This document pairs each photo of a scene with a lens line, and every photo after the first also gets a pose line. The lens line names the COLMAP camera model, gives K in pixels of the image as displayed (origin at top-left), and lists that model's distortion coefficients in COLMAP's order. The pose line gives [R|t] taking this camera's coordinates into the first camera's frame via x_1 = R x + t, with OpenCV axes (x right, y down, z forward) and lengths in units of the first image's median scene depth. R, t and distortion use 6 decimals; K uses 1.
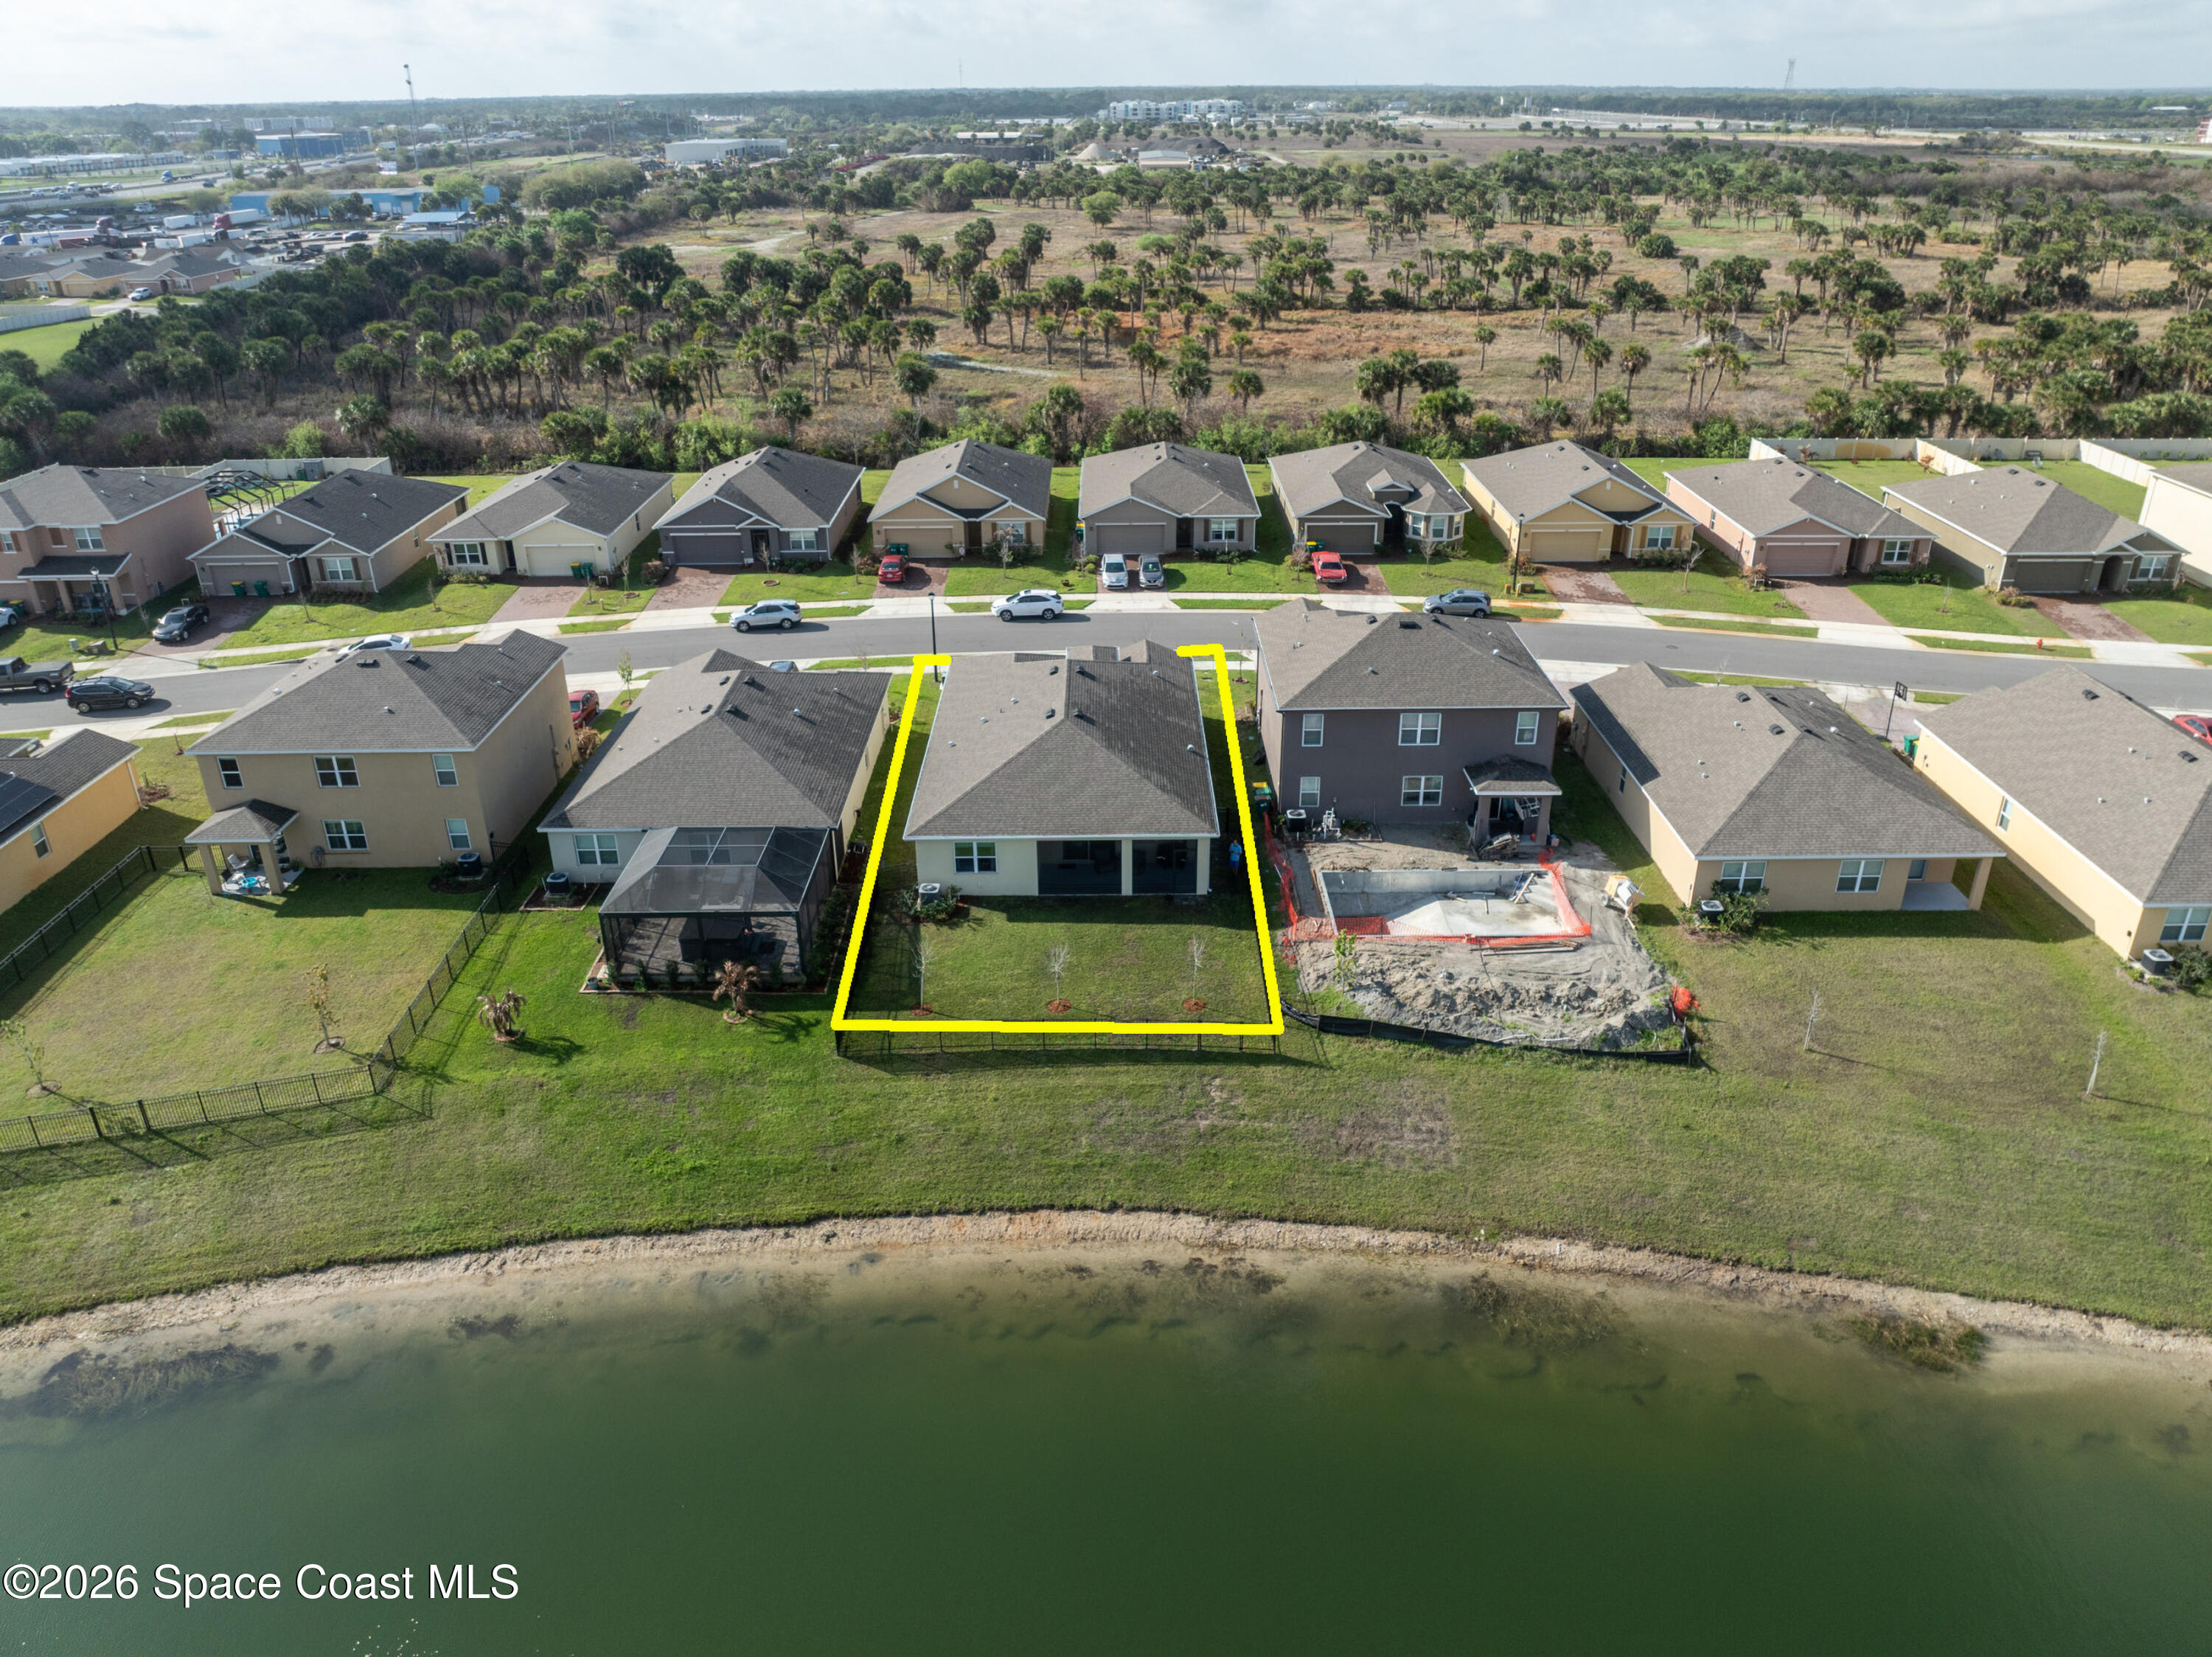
lens RADIAL K [[1555.6, 0, 1106.0], [0, 1555.6, 828.5], [0, 0, 1]] dist [-0.018263, -0.035804]
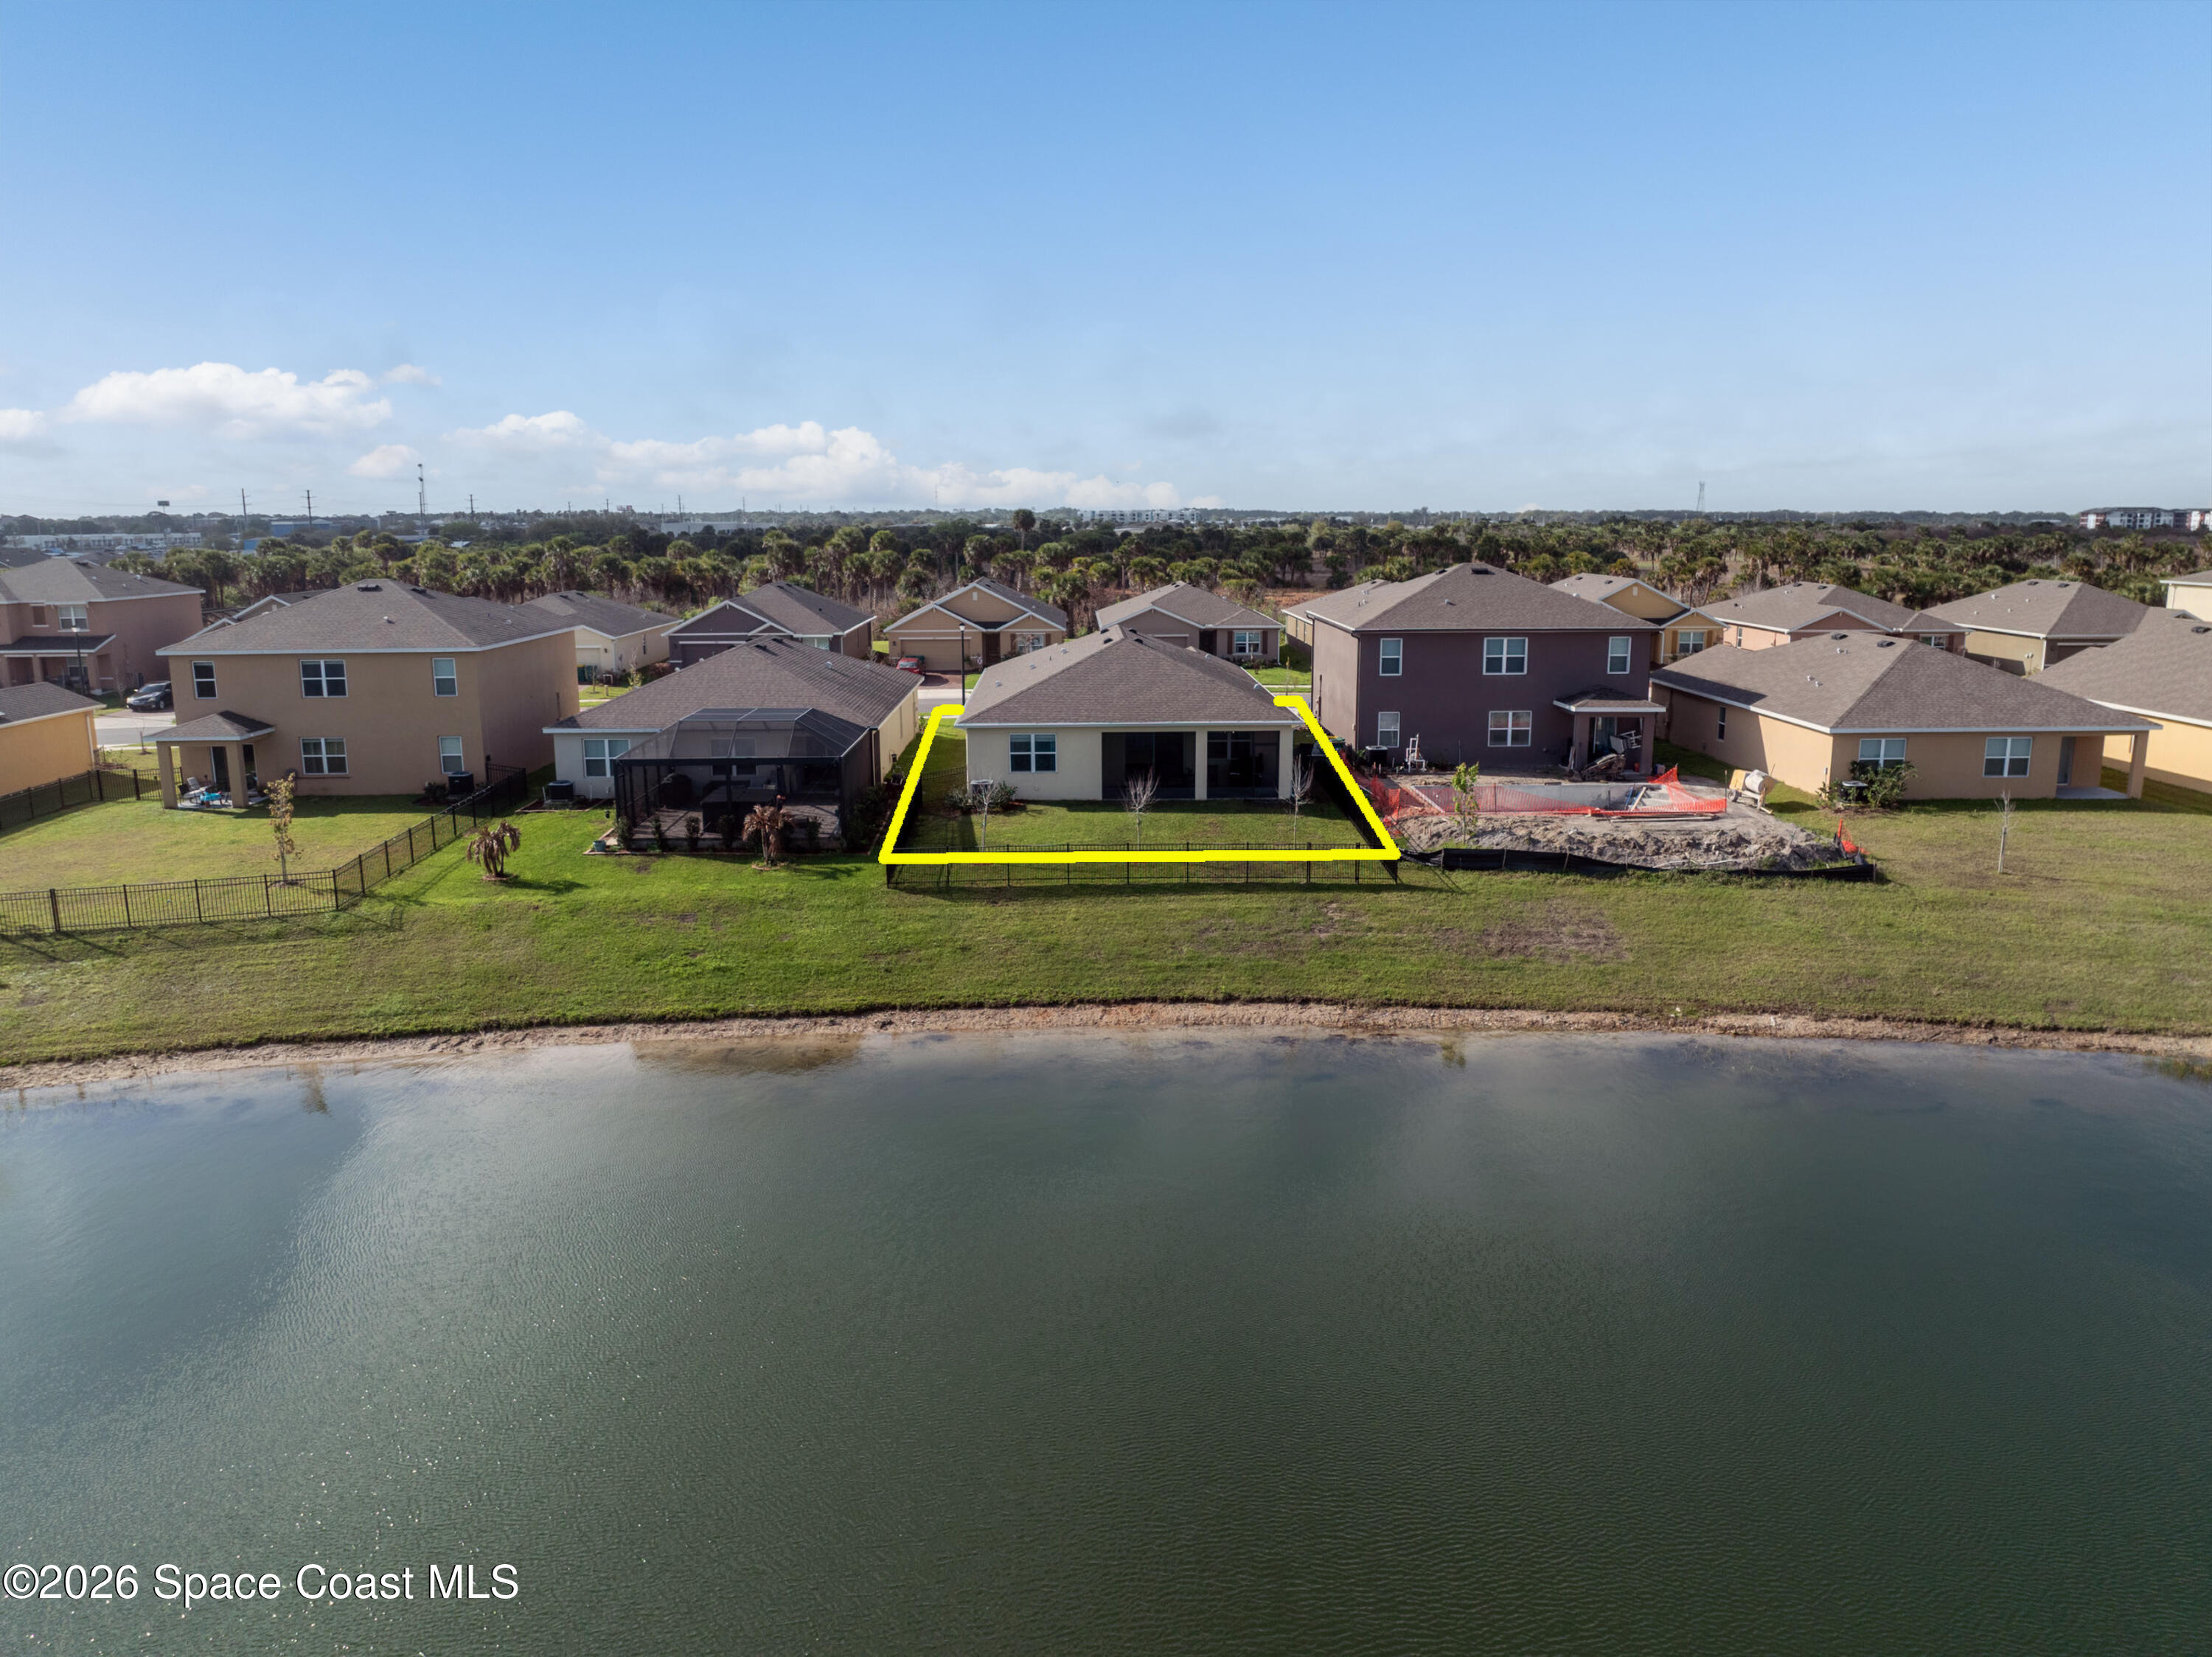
lens RADIAL K [[1555.6, 0, 1106.0], [0, 1555.6, 828.5], [0, 0, 1]] dist [-0.018263, -0.035804]
pose [[0.999696, 0.001384, 0.024619, -0.078933], [0.004871, 0.967661, -0.252205, 0.354876], [-0.024172, 0.252249, 0.967361, 0.173415]]
